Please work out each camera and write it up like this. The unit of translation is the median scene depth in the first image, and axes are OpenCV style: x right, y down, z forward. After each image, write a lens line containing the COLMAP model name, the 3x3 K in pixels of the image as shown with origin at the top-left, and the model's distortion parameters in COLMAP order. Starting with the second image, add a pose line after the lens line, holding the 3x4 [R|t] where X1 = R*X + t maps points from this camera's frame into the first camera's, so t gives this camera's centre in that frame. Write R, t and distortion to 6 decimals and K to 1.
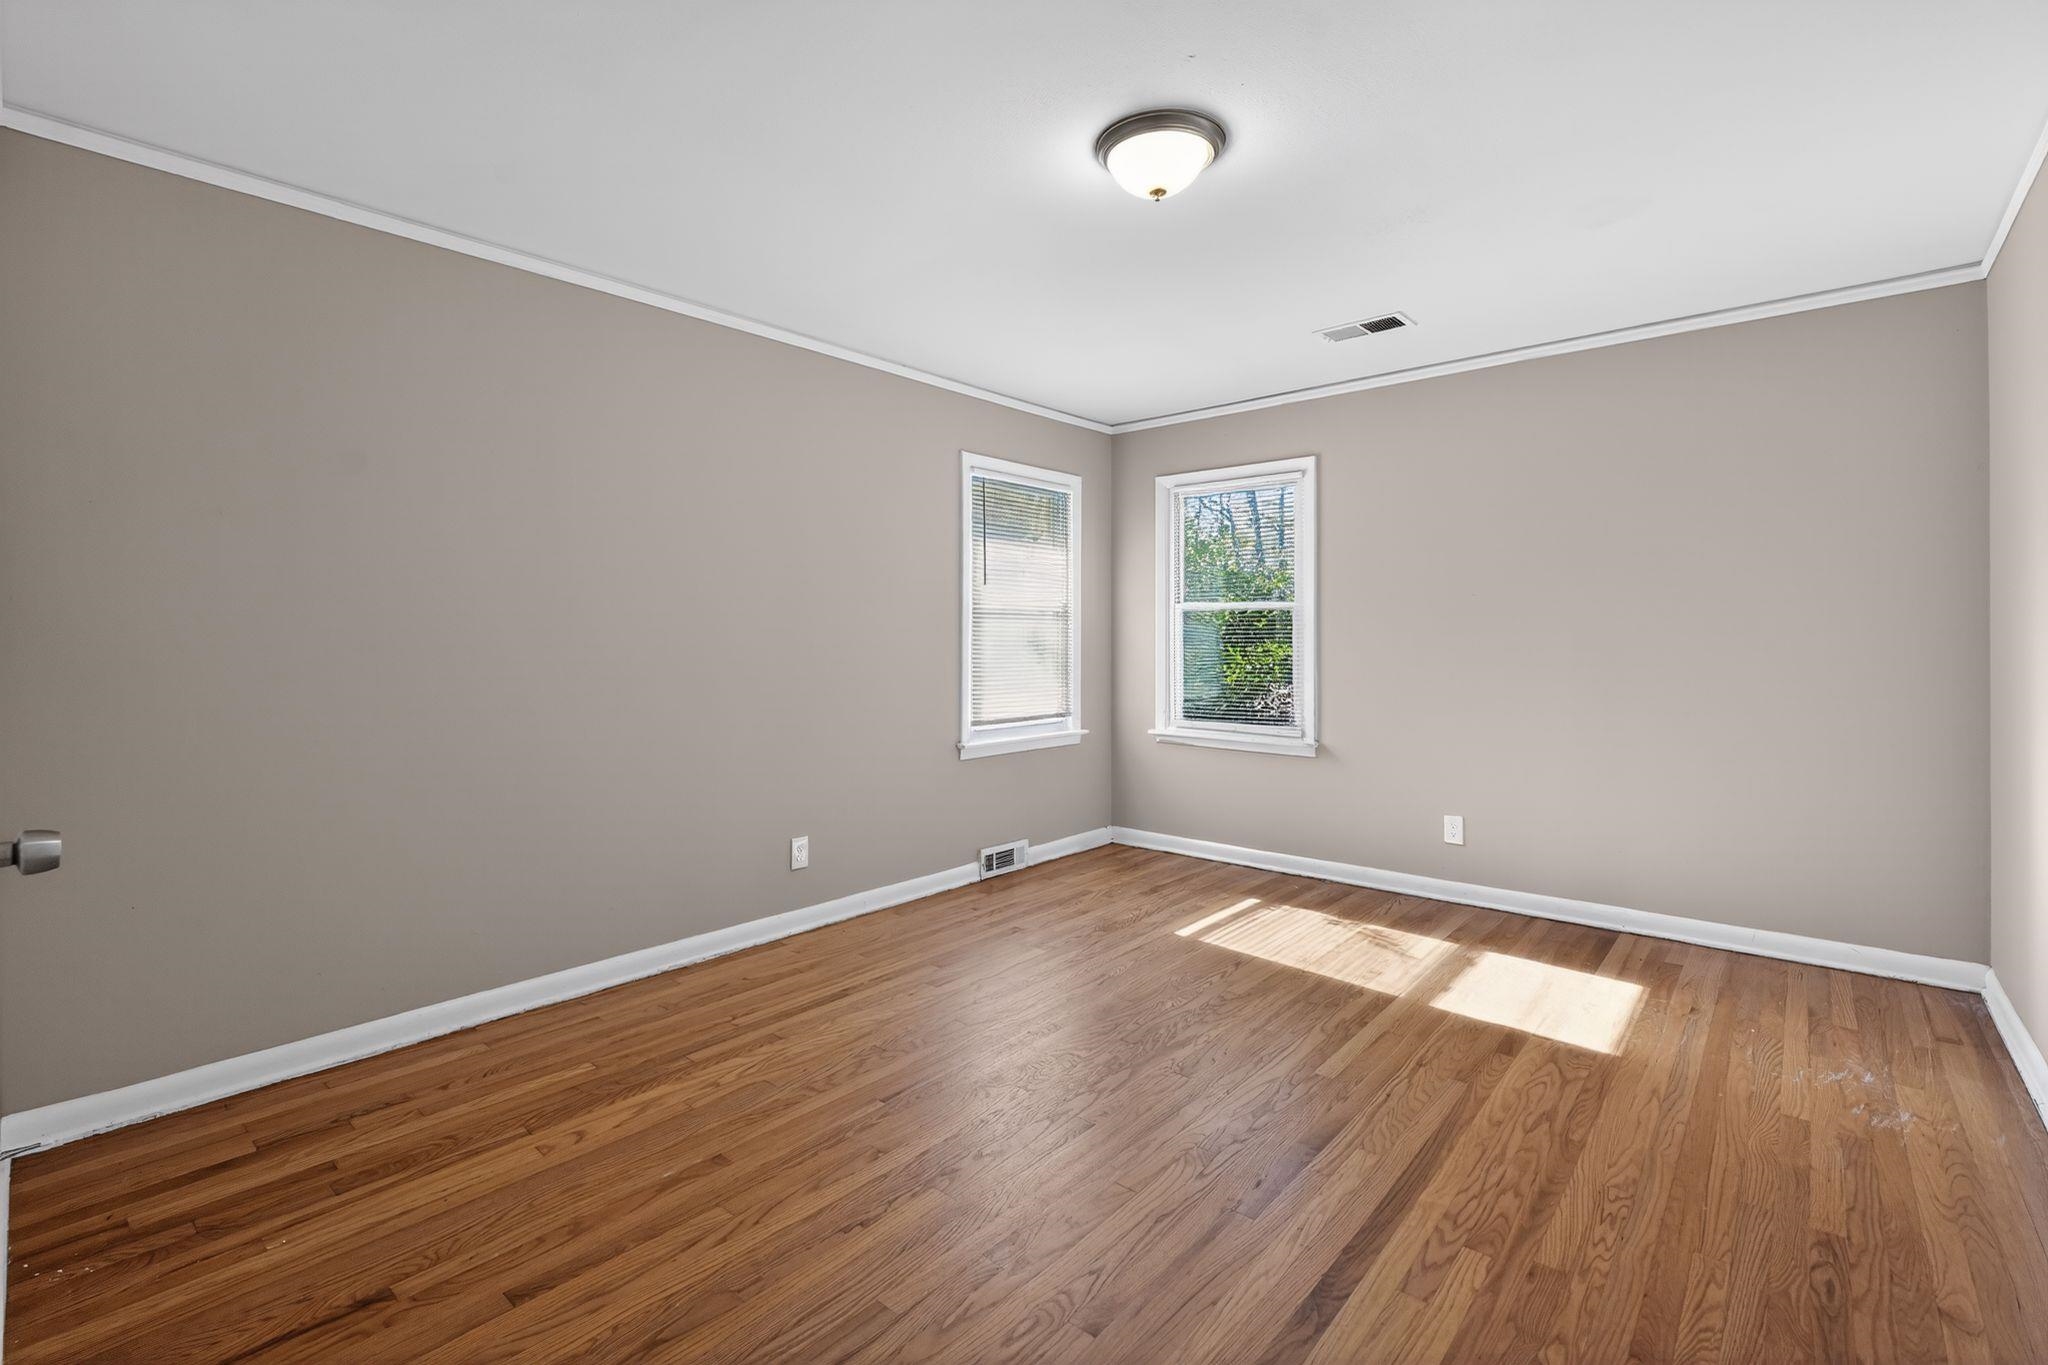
lens RADIAL K [[899.4, 0, 1023.4], [0, 899.4, 658.3], [0, 0, 1]] dist [-0.019226, 0.003293]
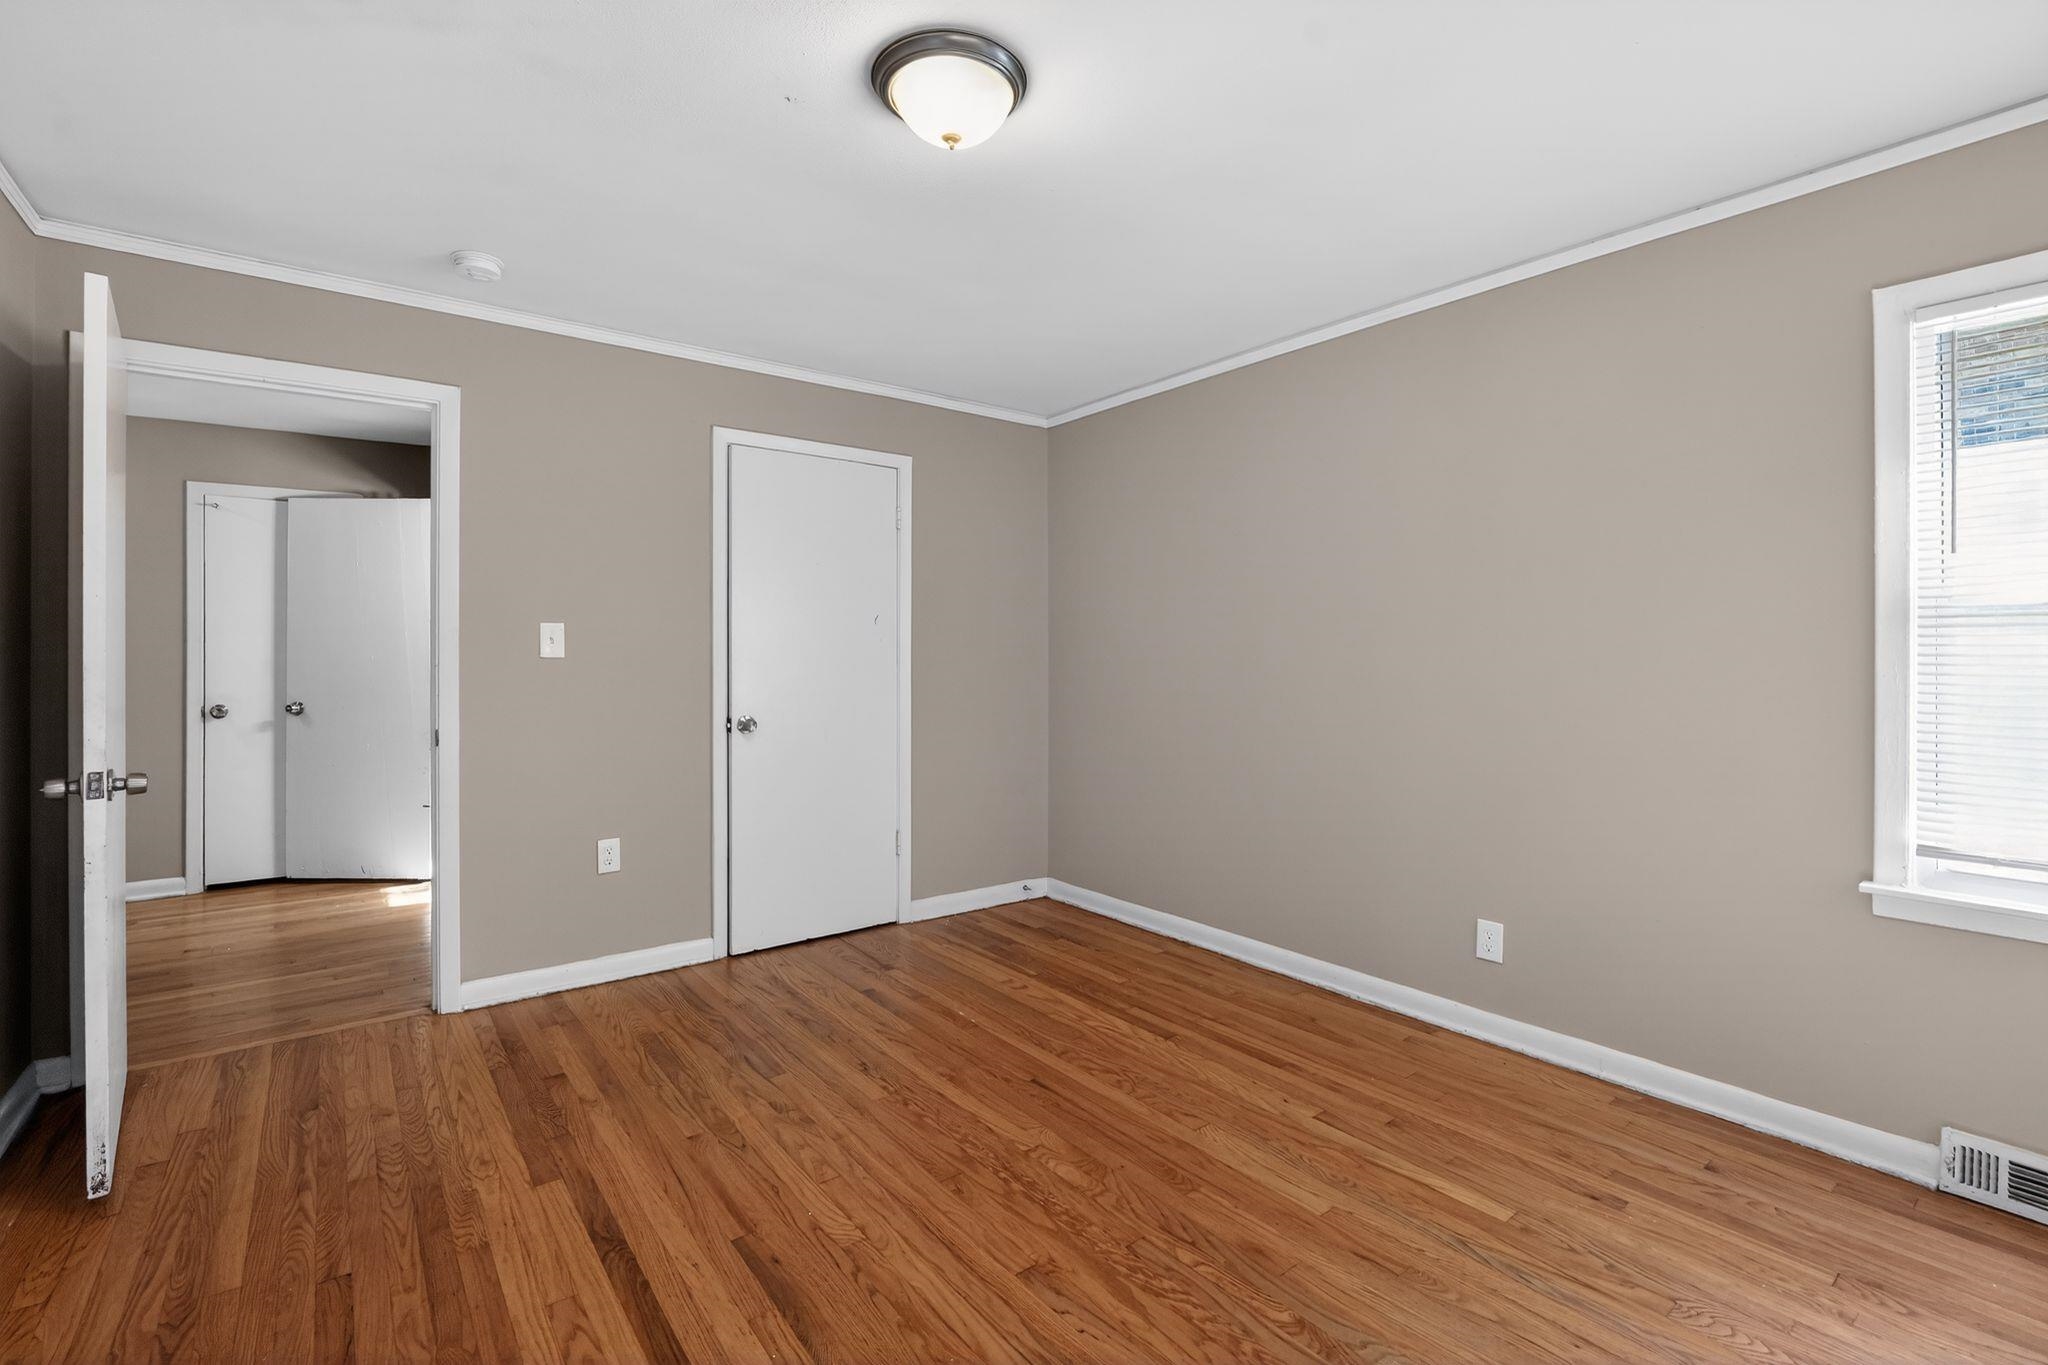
lens RADIAL K [[899.4, 0, 1023.4], [0, 899.4, 658.3], [0, 0, 1]] dist [-0.019226, 0.003293]
pose [[-0.186020, 0.006885, -0.982522, 0.783318], [-0.019941, 0.999743, 0.010781, -0.037655], [0.982344, 0.021598, -0.185834, 0.985115]]
